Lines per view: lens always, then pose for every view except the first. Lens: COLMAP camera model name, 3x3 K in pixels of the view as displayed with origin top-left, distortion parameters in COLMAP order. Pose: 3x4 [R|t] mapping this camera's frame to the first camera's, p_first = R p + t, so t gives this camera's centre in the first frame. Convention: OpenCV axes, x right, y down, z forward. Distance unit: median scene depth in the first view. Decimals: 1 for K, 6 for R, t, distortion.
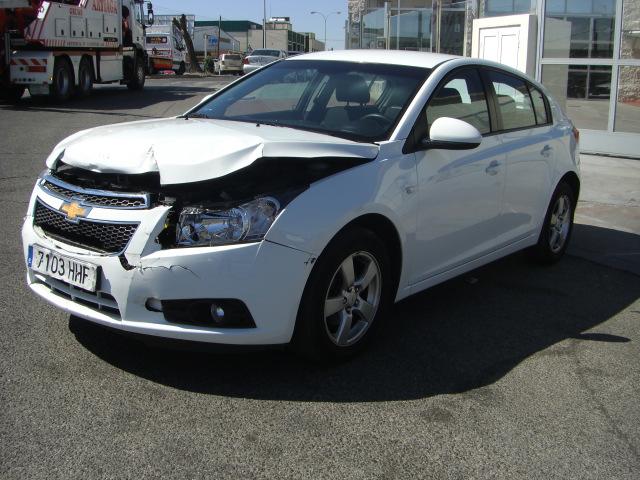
lens RADIAL K [[720.3, 0, 320.0], [0, 720.3, 240.0], [0, 0, 1]] dist [-0.191579, 0.143839]
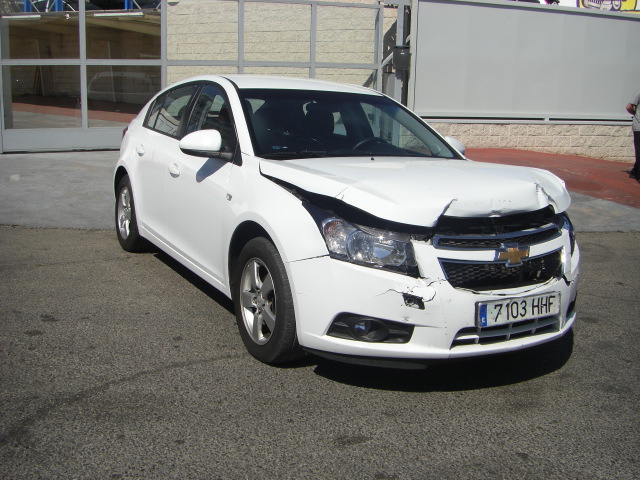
lens RADIAL K [[720.3, 0, 320.0], [0, 720.3, 240.0], [0, 0, 1]] dist [-0.191579, 0.143839]
pose [[0.395156, -0.215140, 0.893066, -1.471492], [0.186569, 0.970722, 0.151296, -0.291240], [-0.899469, 0.106833, 0.423725, 0.838590]]
